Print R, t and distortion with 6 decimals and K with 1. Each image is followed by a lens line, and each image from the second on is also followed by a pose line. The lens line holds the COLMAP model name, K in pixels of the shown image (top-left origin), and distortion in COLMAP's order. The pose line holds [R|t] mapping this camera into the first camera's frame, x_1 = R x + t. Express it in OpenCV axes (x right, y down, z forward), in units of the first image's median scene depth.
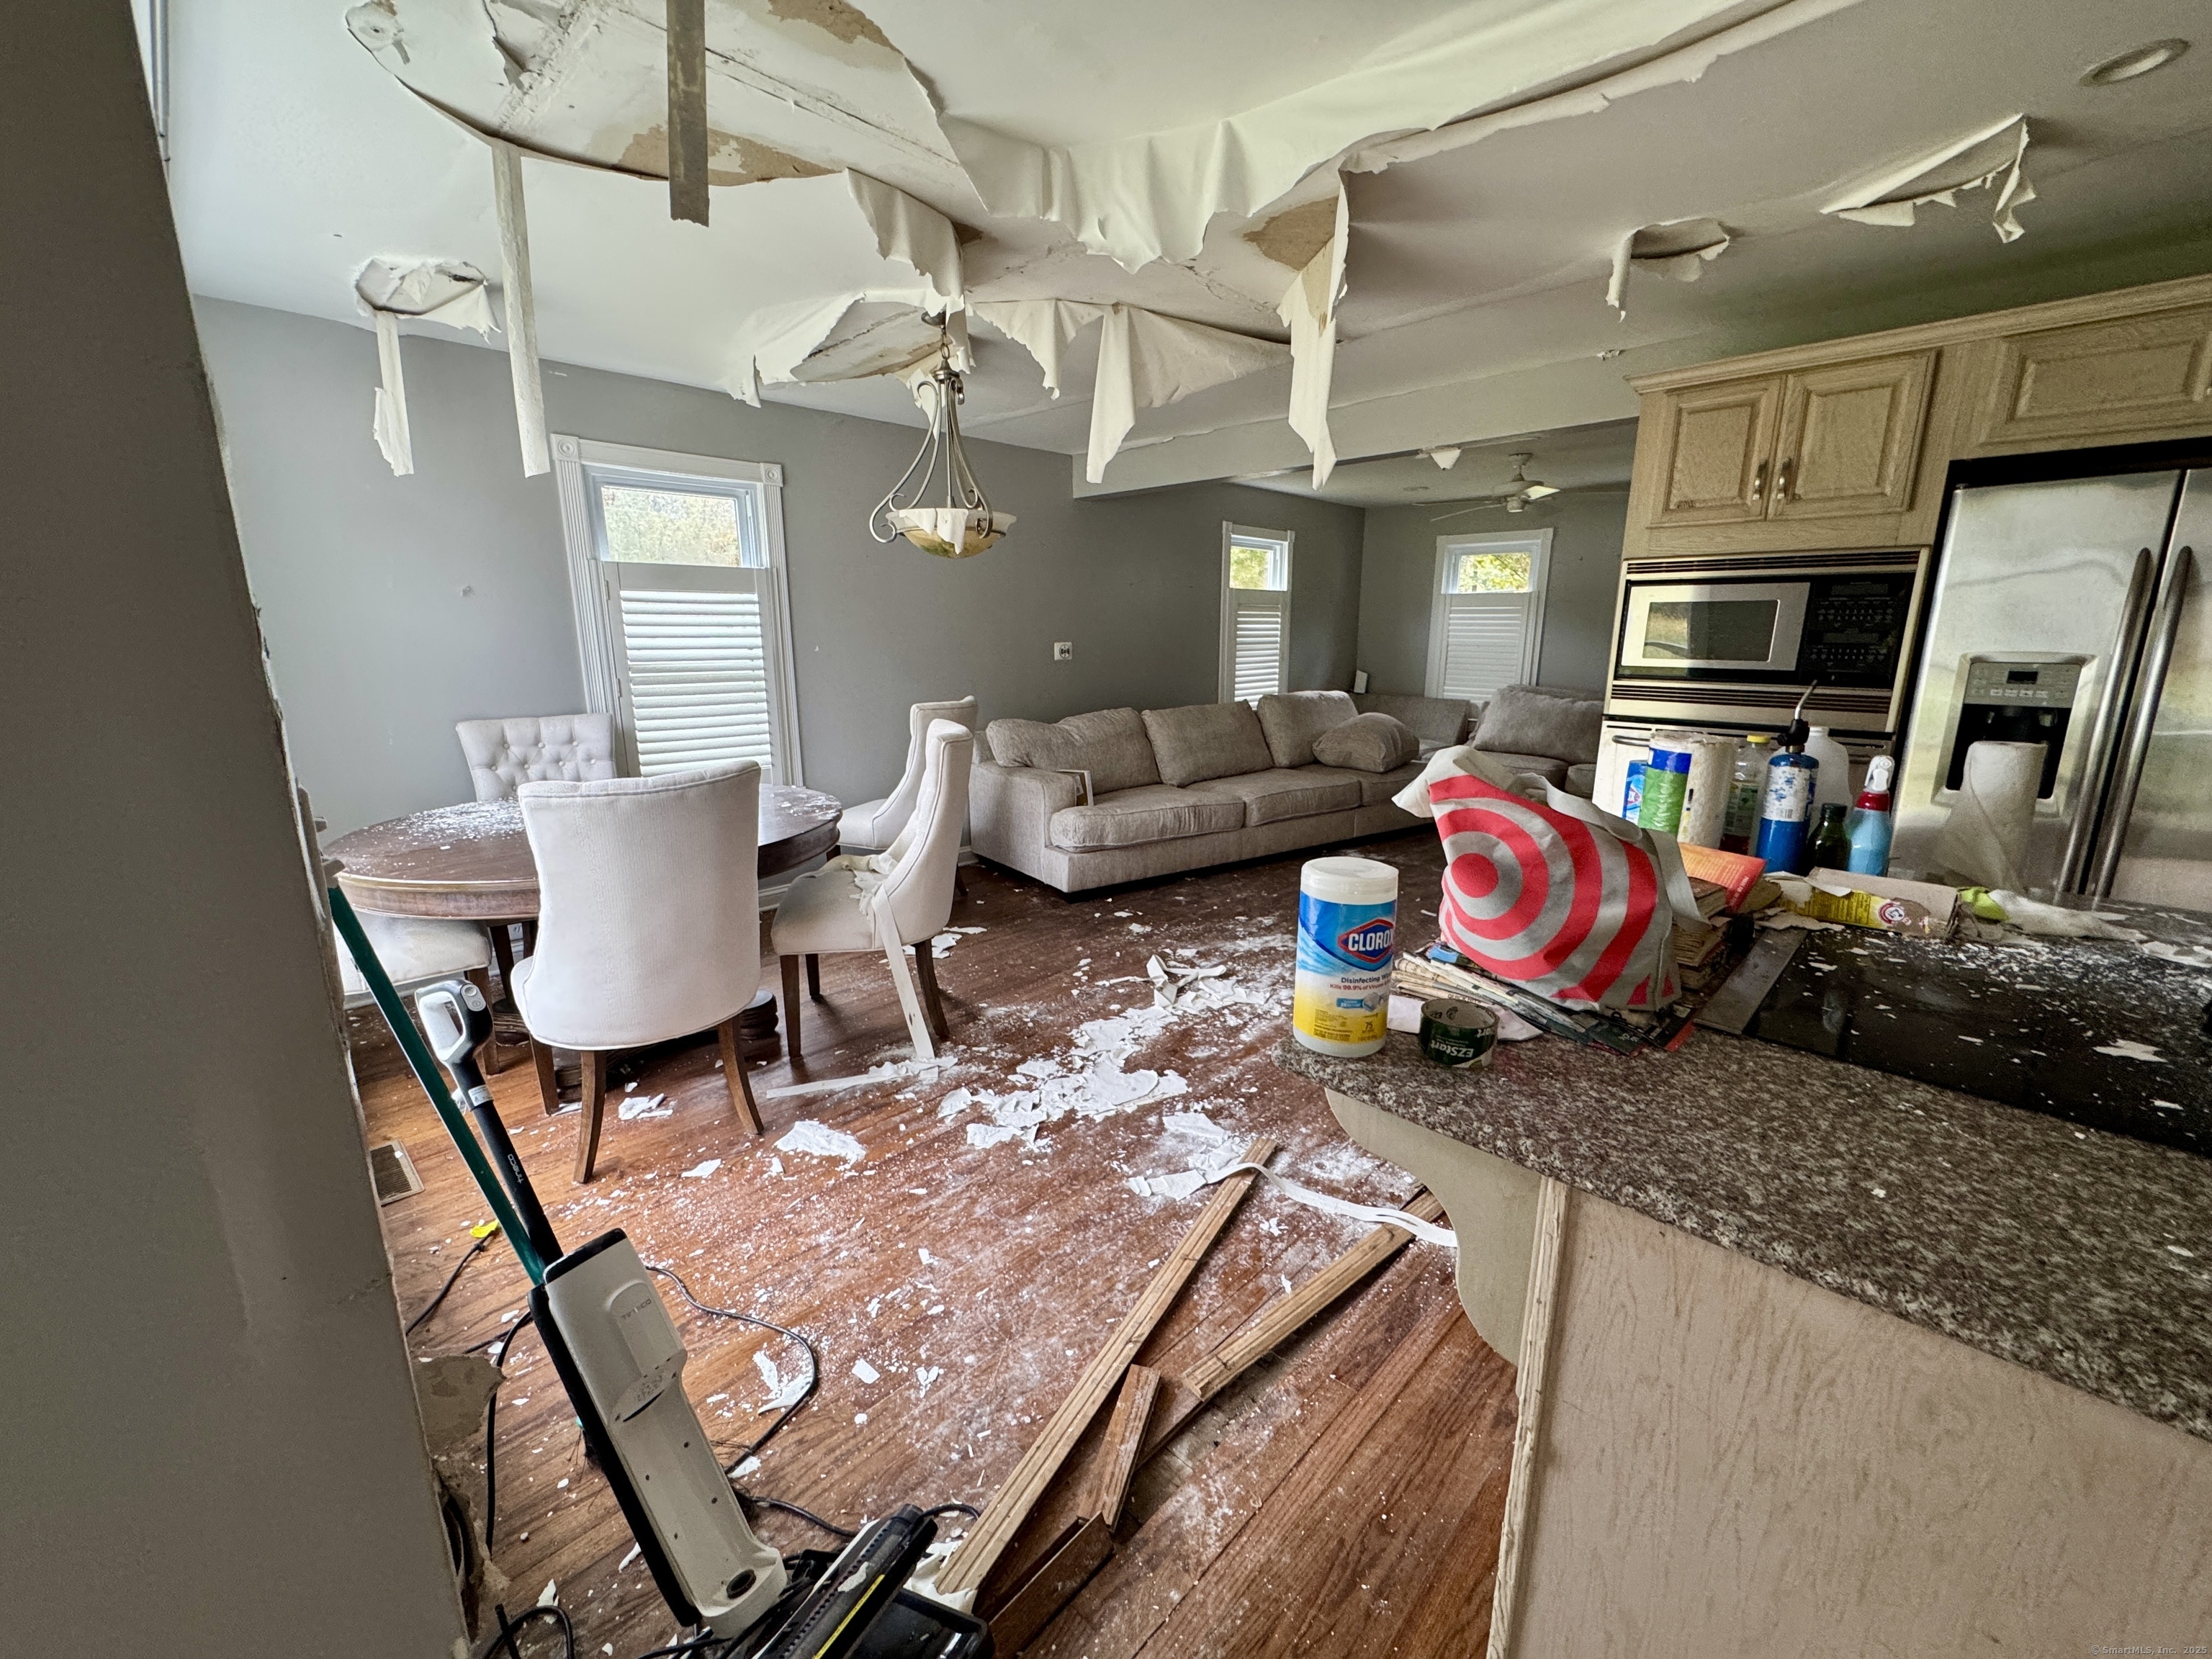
lens RADIAL K [[889.4, 0, 1107.4], [0, 889.4, 830.8], [0, 0, 1]] dist [-0.001437, -0.000337]
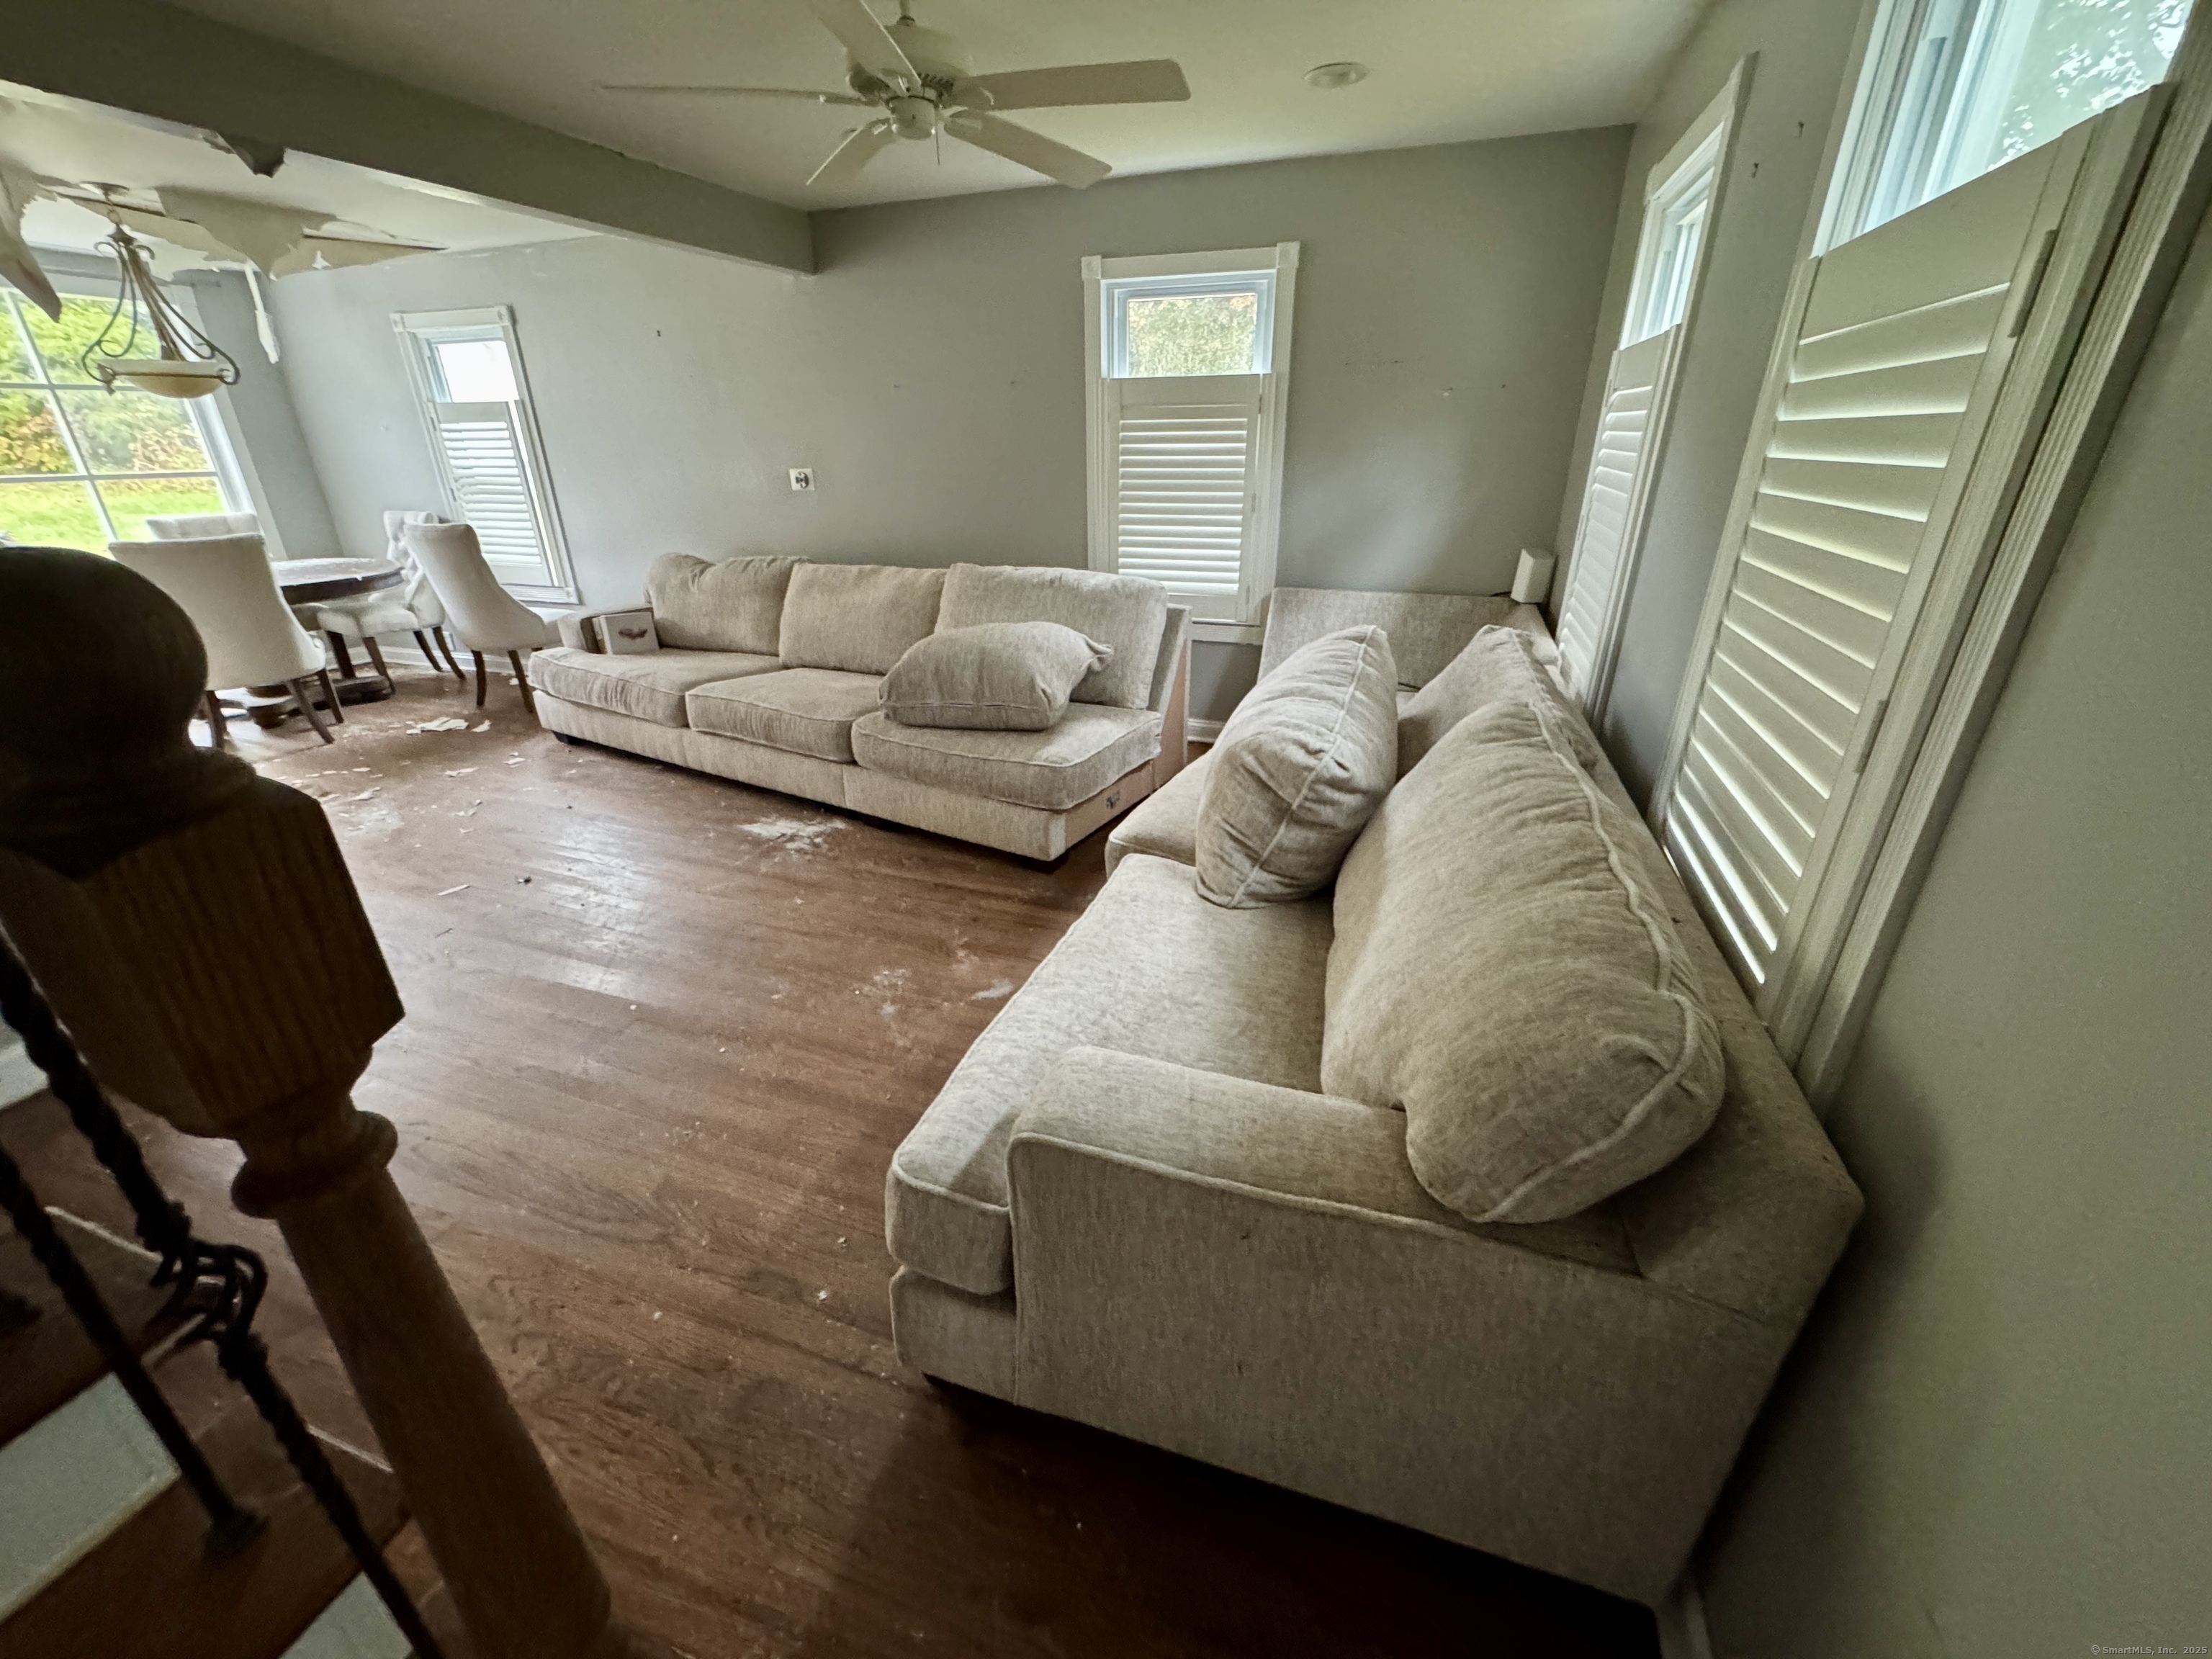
lens RADIAL K [[889.4, 0, 1102.4], [0, 889.4, 826.7], [0, 0, 1]] dist [-0.001437, -0.000337]
pose [[0.414564, 0.363470, -0.834282, 1.875211], [-0.195192, 0.930951, 0.308593, -0.445652], [0.888840, 0.034913, 0.456885, 1.857549]]
